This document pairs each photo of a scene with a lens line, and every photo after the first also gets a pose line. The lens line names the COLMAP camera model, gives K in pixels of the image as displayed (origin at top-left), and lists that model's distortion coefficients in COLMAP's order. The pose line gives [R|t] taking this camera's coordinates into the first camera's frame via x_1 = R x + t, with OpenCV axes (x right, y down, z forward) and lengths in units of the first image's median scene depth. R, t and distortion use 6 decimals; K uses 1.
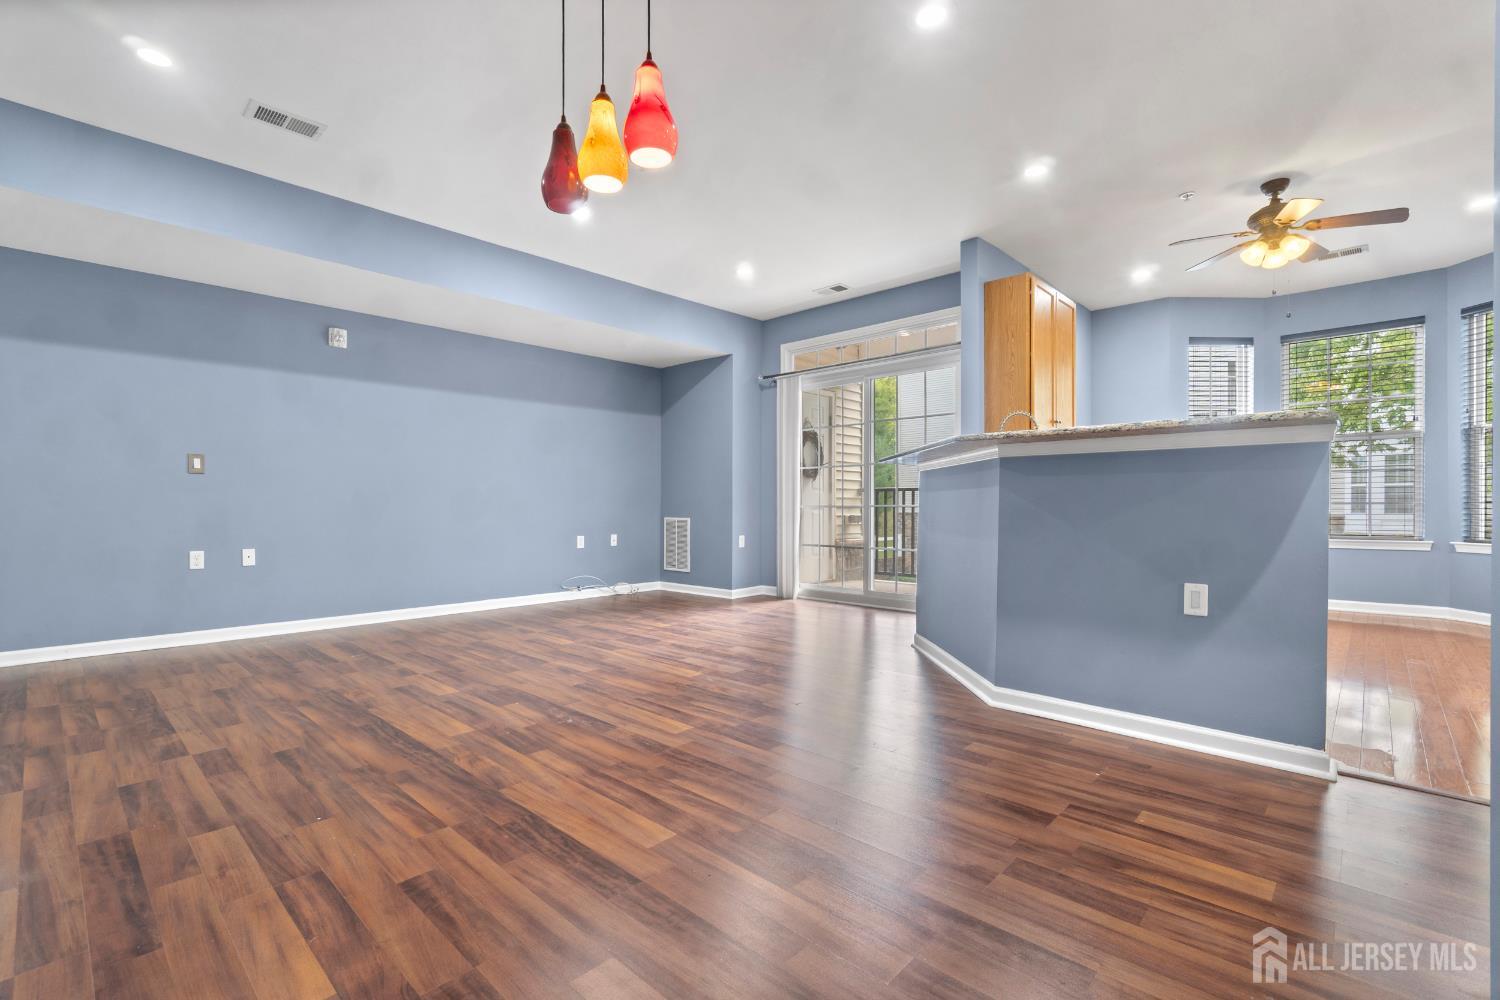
lens RADIAL K [[664.6, 0, 750.0], [0, 664.6, 500.0], [0, 0, 1]] dist [0.000324, 0.000244]
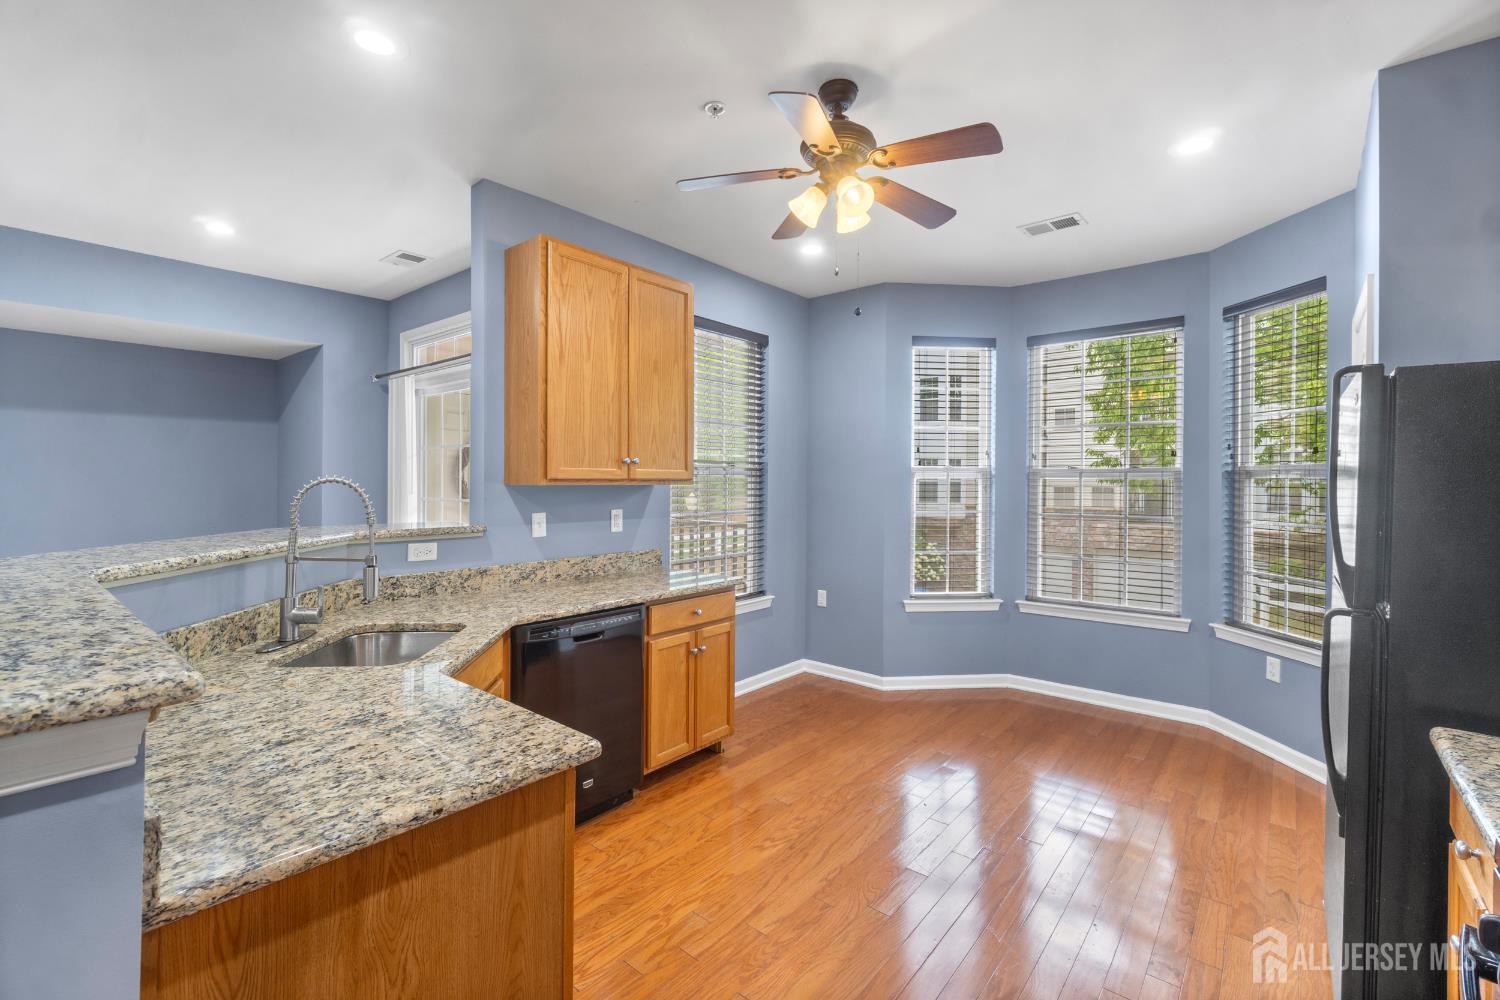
lens RADIAL K [[650.3, 0, 748.7], [0, 650.3, 484.9], [0, 0, 1]] dist [-0.002035, -0.000059]
pose [[0.998399, 0.008223, 0.055957, 0.504946], [-0.008784, 0.999913, 0.009799, -0.093912], [-0.055872, -0.010275, 0.998385, 0.312037]]
